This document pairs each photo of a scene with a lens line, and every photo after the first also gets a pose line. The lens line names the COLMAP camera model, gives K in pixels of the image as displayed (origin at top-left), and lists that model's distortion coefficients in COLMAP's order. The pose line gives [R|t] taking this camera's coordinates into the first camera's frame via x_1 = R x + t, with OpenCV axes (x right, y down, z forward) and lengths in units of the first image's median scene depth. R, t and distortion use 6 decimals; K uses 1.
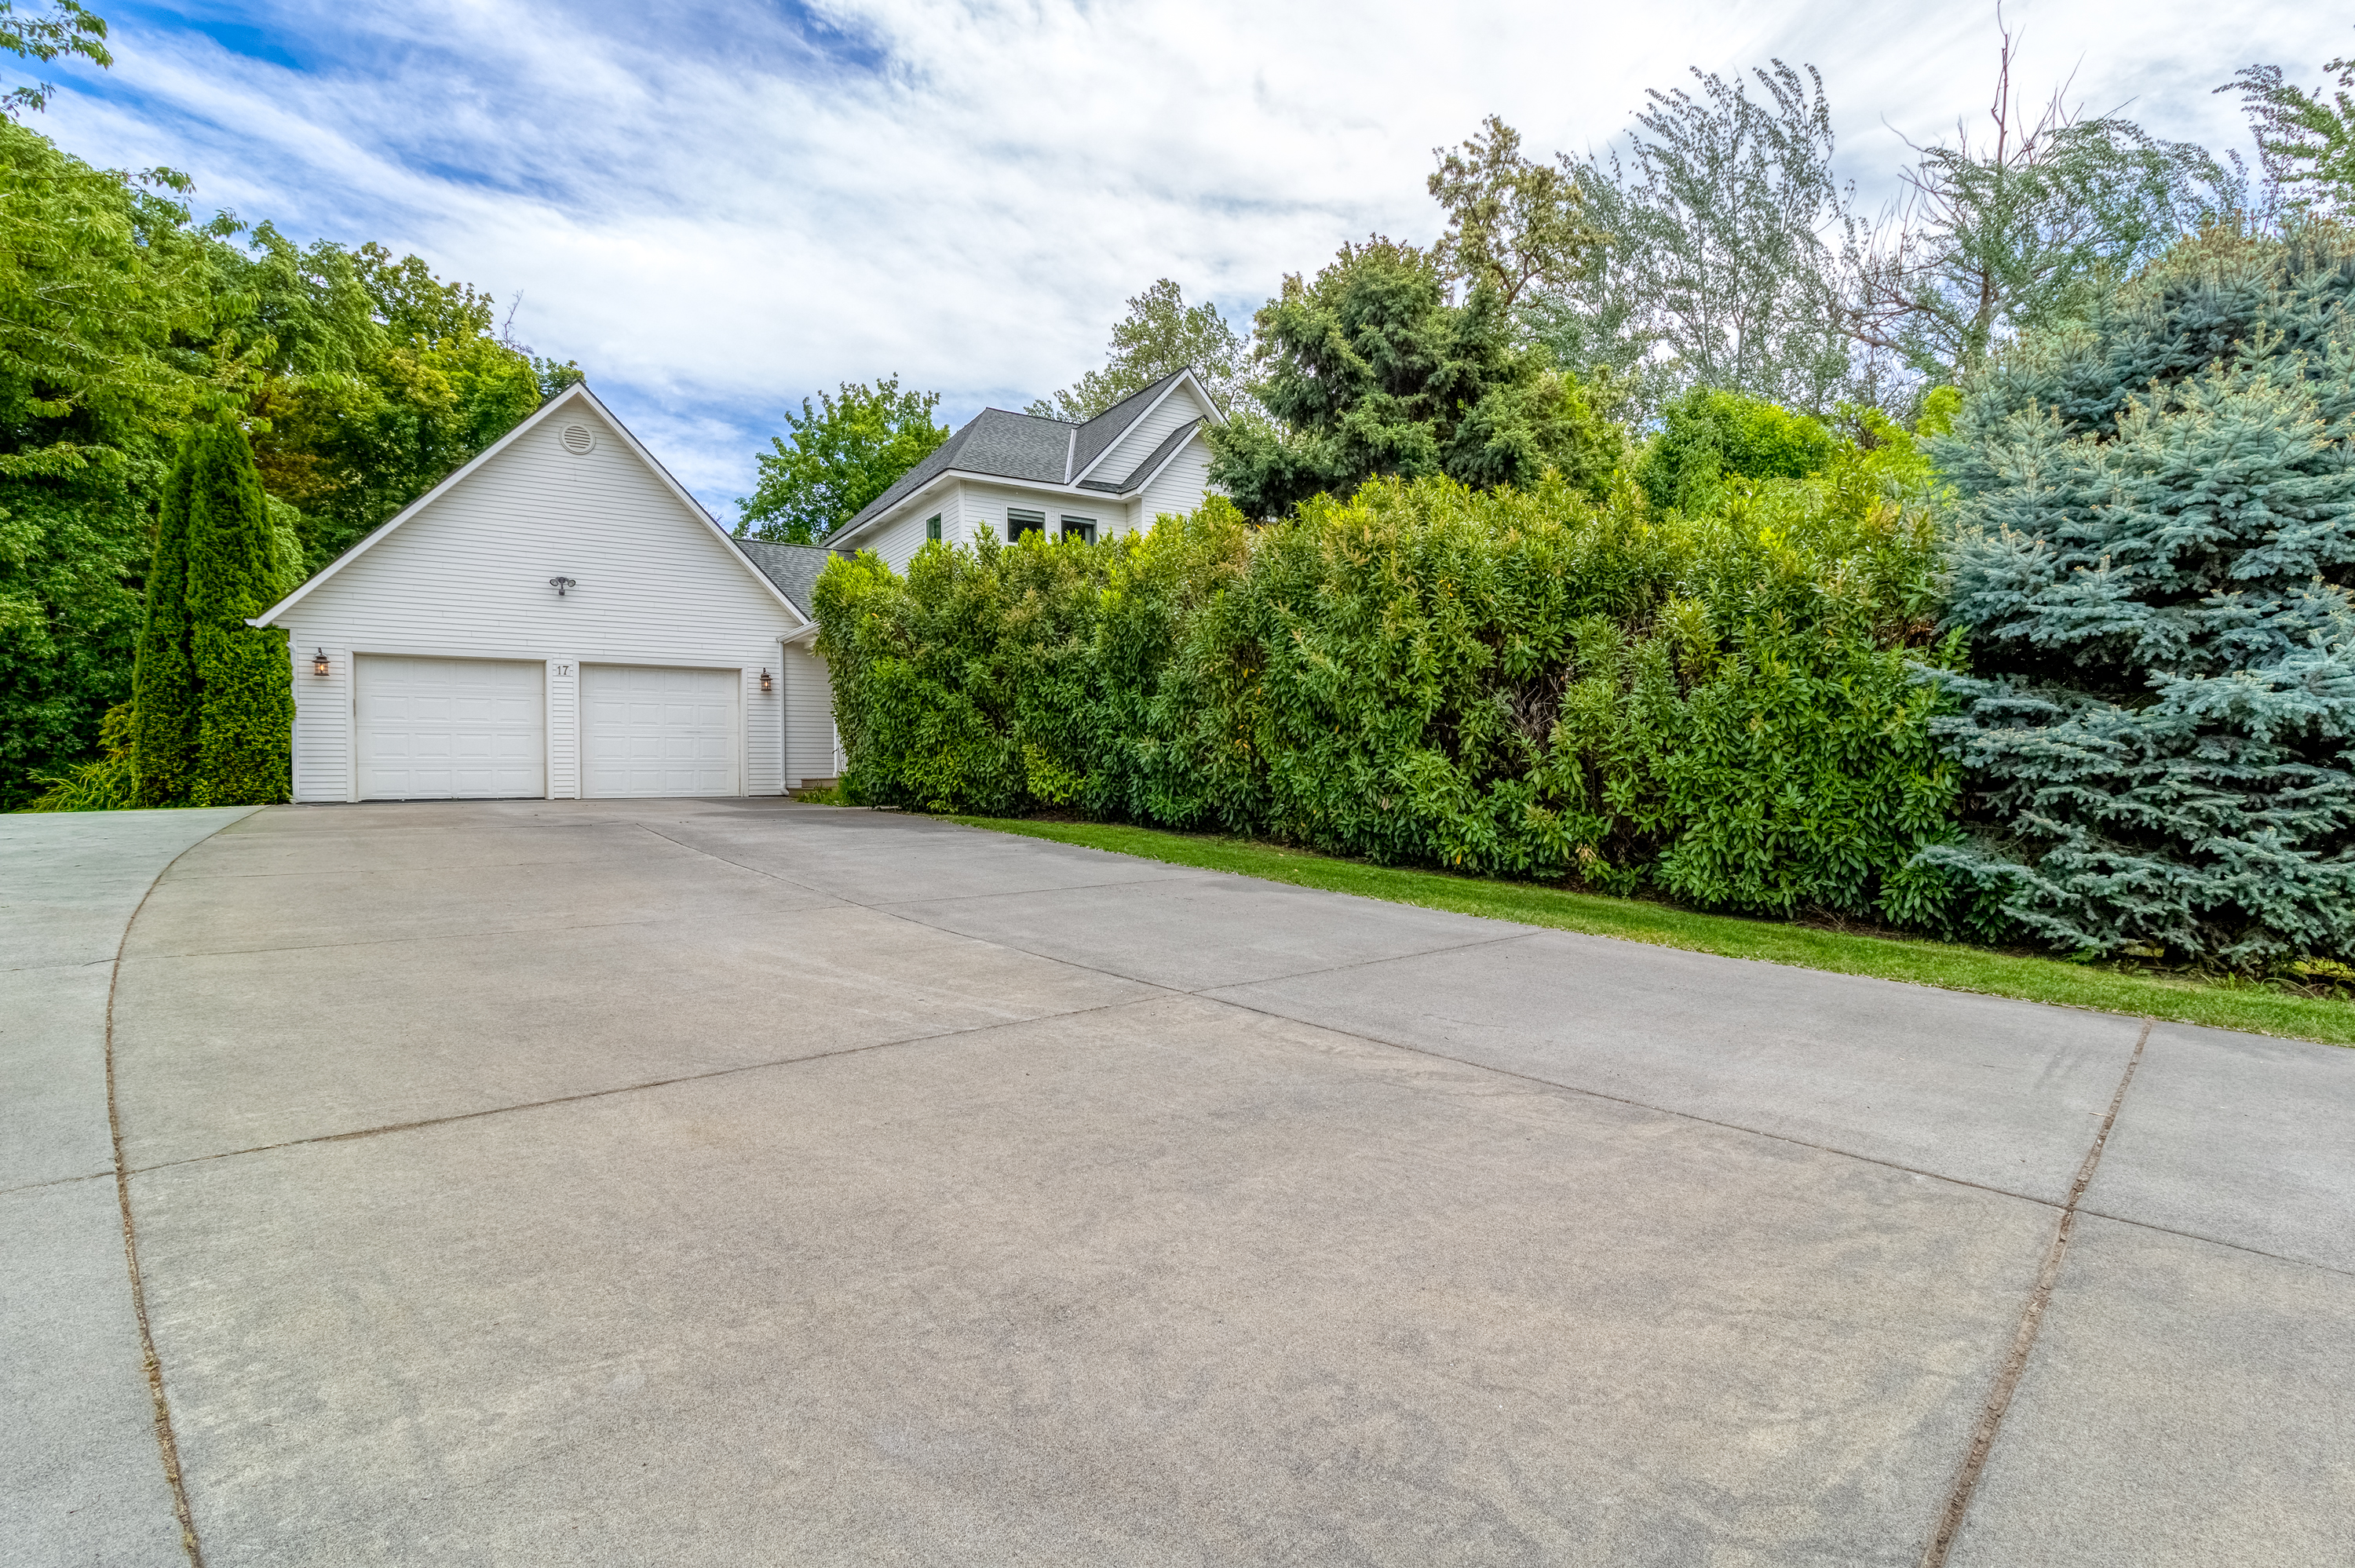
lens RADIAL K [[1081.2, 0, 1159.1], [0, 1081.2, 799.3], [0, 0, 1]] dist [-0.001997, -0.000319]
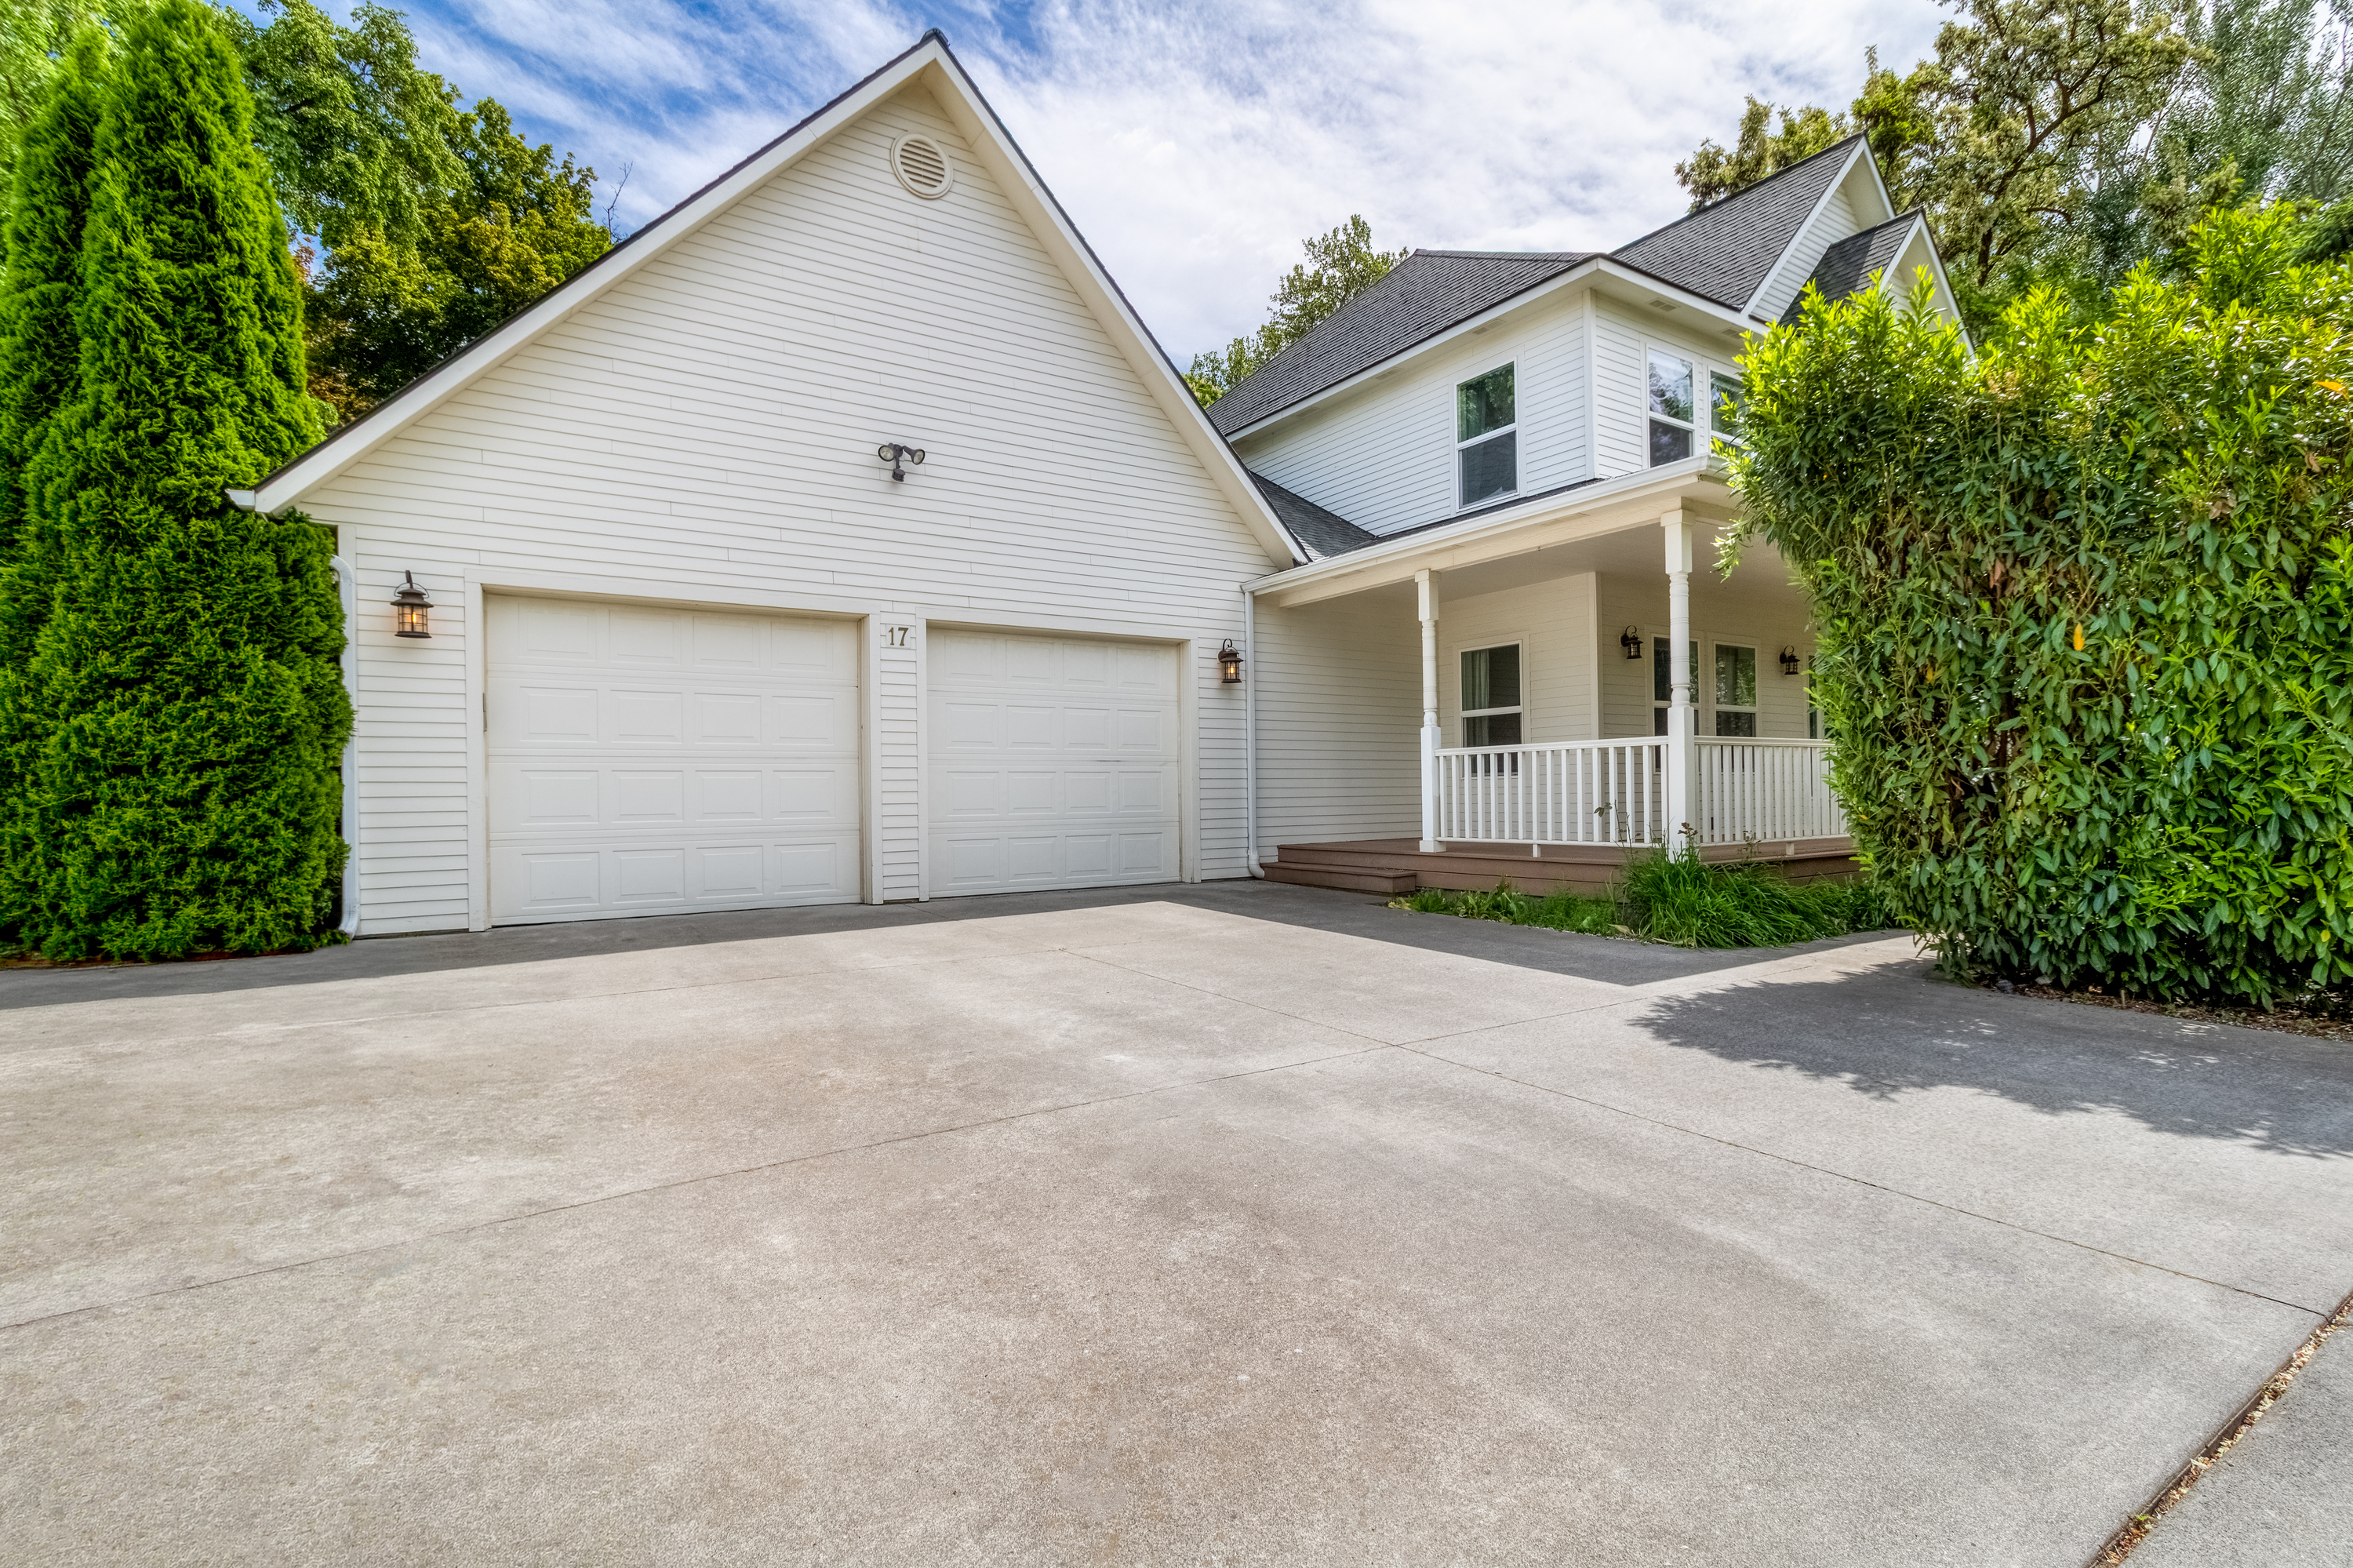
lens RADIAL K [[1080.5, 0, 1189.4], [0, 1080.5, 796.4], [0, 0, 1]] dist [-0.001997, -0.000319]
pose [[0.999904, -0.011299, 0.007978, -0.428264], [0.011449, 0.999754, -0.018992, -0.036892], [-0.007761, 0.019082, 0.999788, 0.519310]]
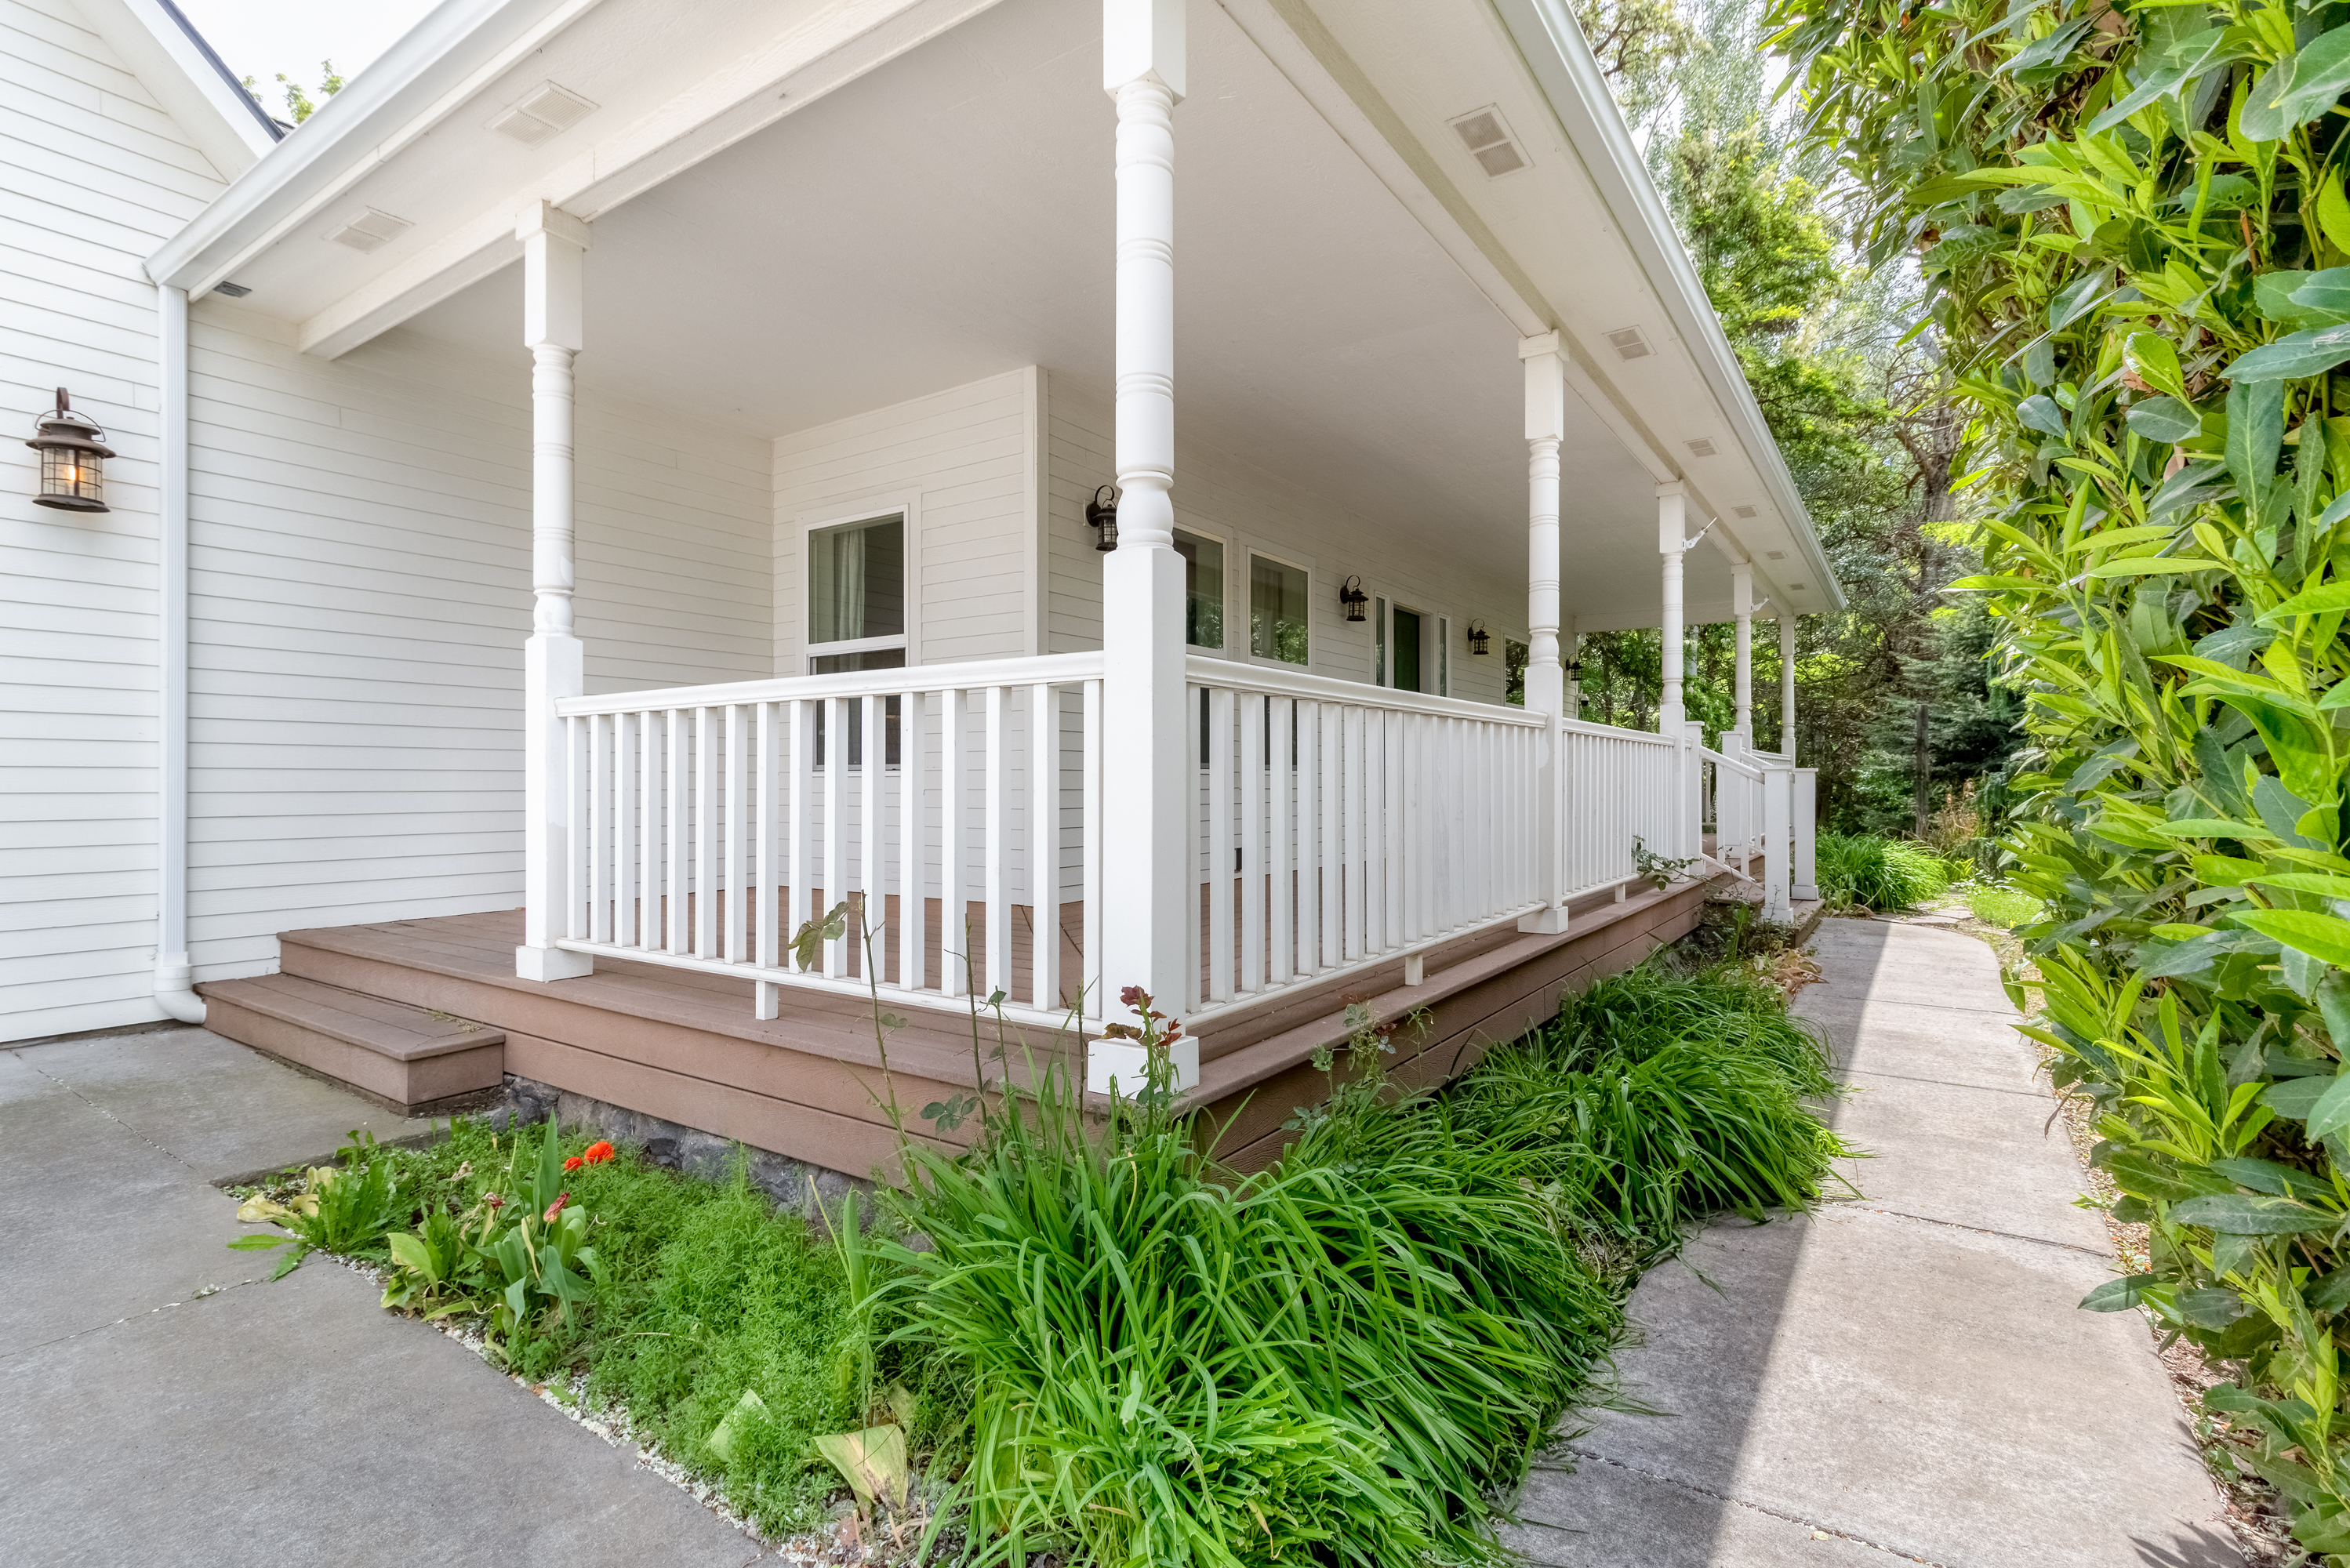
lens RADIAL K [[1079.0, 0, 1189.5], [0, 1079.0, 776.0], [0, 0, 1]] dist [-0.001997, -0.000319]
pose [[0.917890, 0.001003, 0.396835, -0.280588], [0.007612, 0.999768, -0.020133, -0.049360], [-0.396763, 0.021500, 0.917669, 0.816834]]
